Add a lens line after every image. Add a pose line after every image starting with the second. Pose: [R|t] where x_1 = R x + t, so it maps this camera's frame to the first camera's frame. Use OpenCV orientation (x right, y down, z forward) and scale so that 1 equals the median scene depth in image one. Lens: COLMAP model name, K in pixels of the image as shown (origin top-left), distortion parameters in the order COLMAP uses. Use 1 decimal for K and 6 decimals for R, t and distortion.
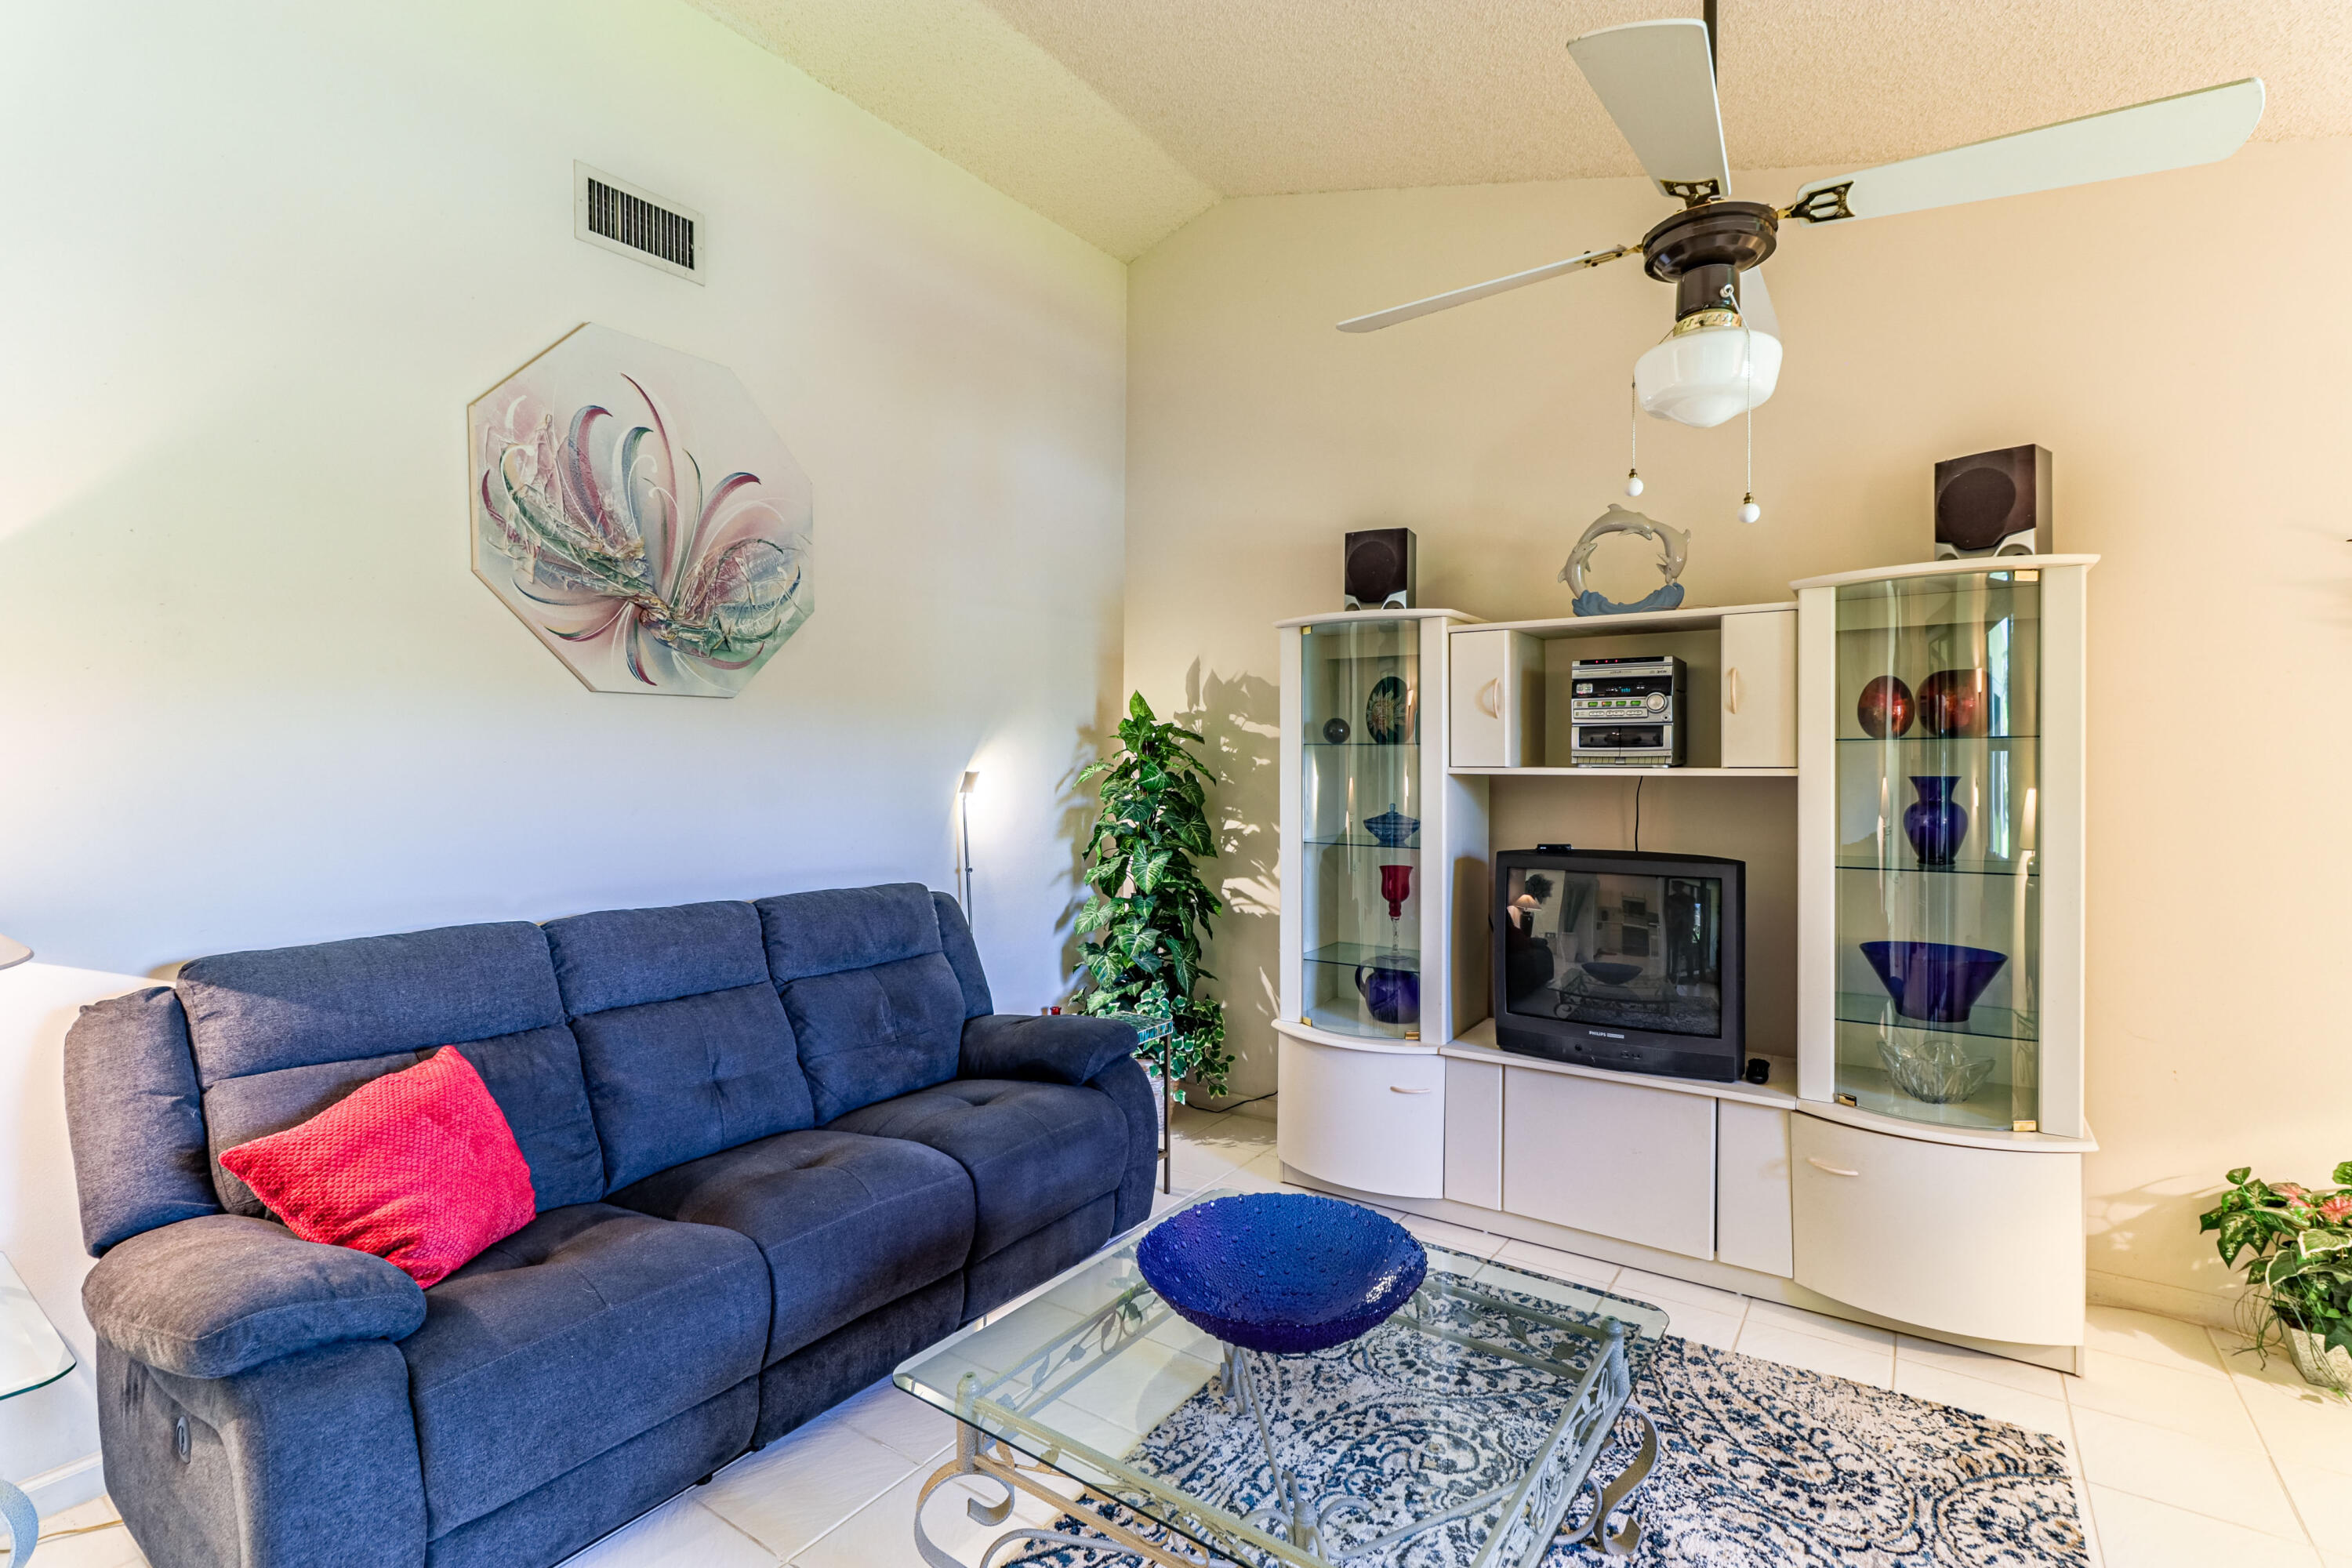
lens RADIAL K [[1096.9, 0, 1179.2], [0, 1096.9, 770.5], [0, 0, 1]] dist [0.005847, 0.000314]
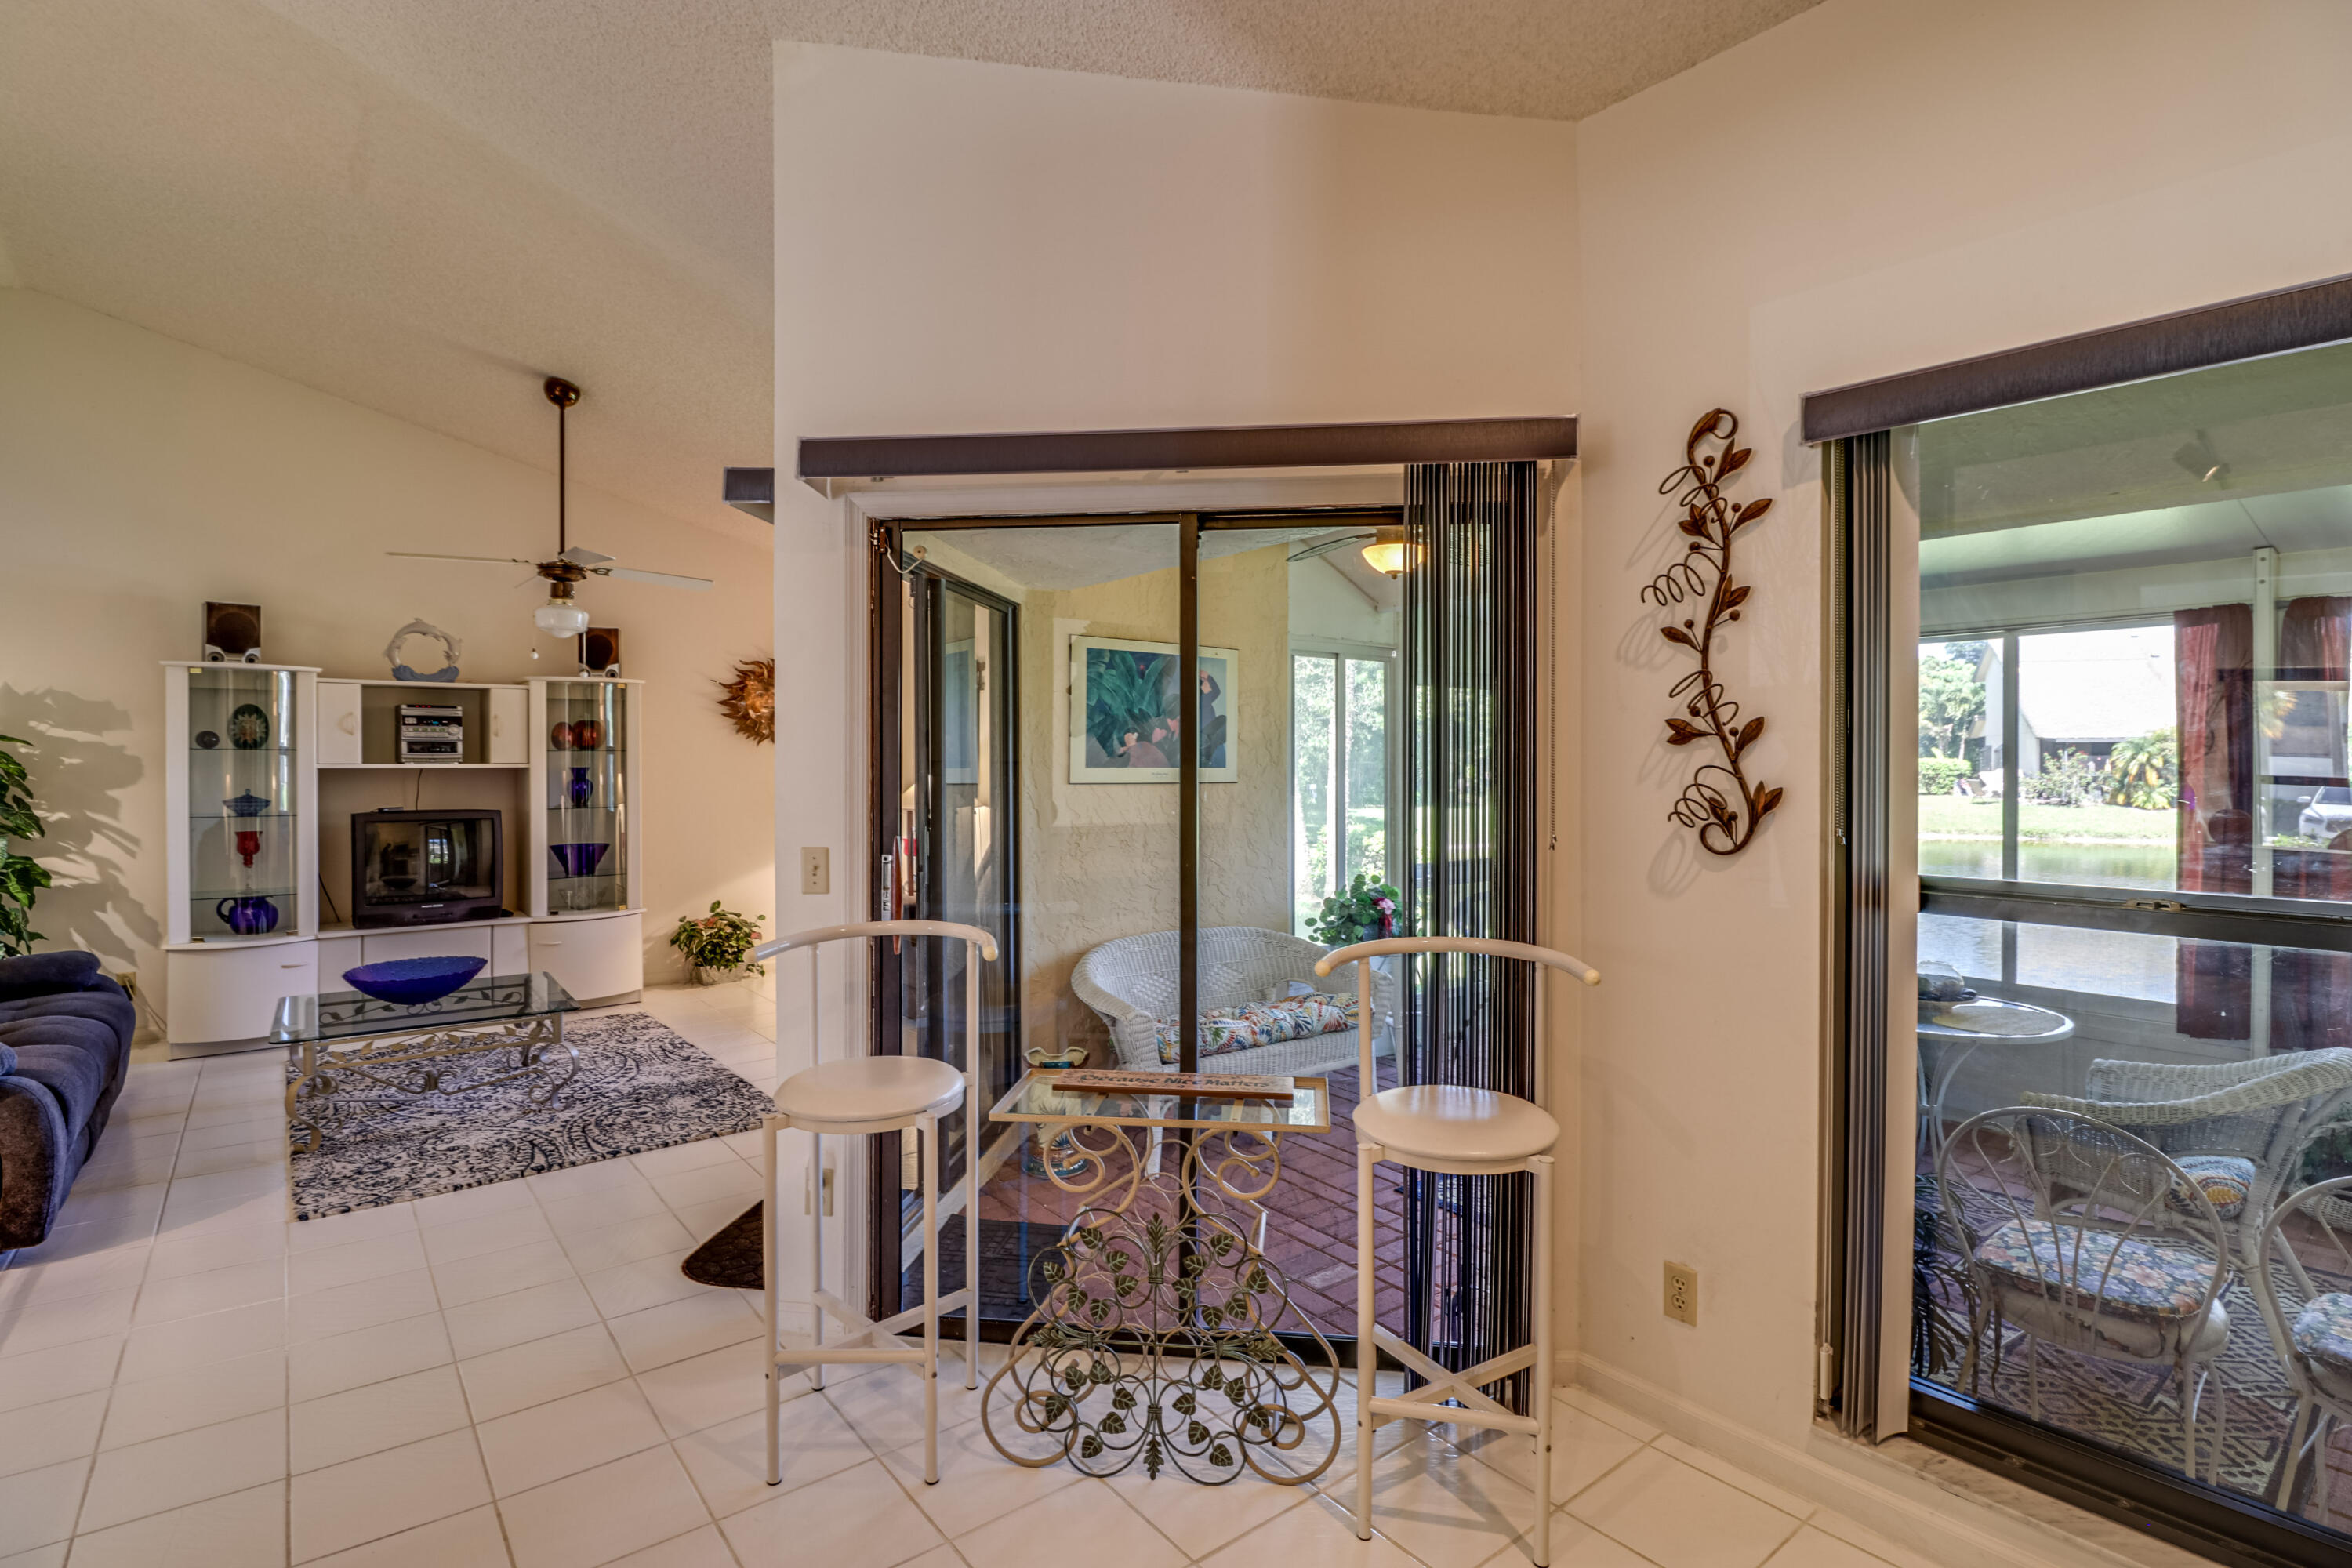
lens RADIAL K [[1095.2, 0, 1176.7], [0, 1095.2, 774.2], [0, 0, 1]] dist [-0.004225, -0.000219]
pose [[0.284023, -0.017944, 0.958650, -1.045255], [0.004119, 0.999838, 0.017495, -0.013152], [-0.958809, -0.001020, 0.284051, -0.755735]]
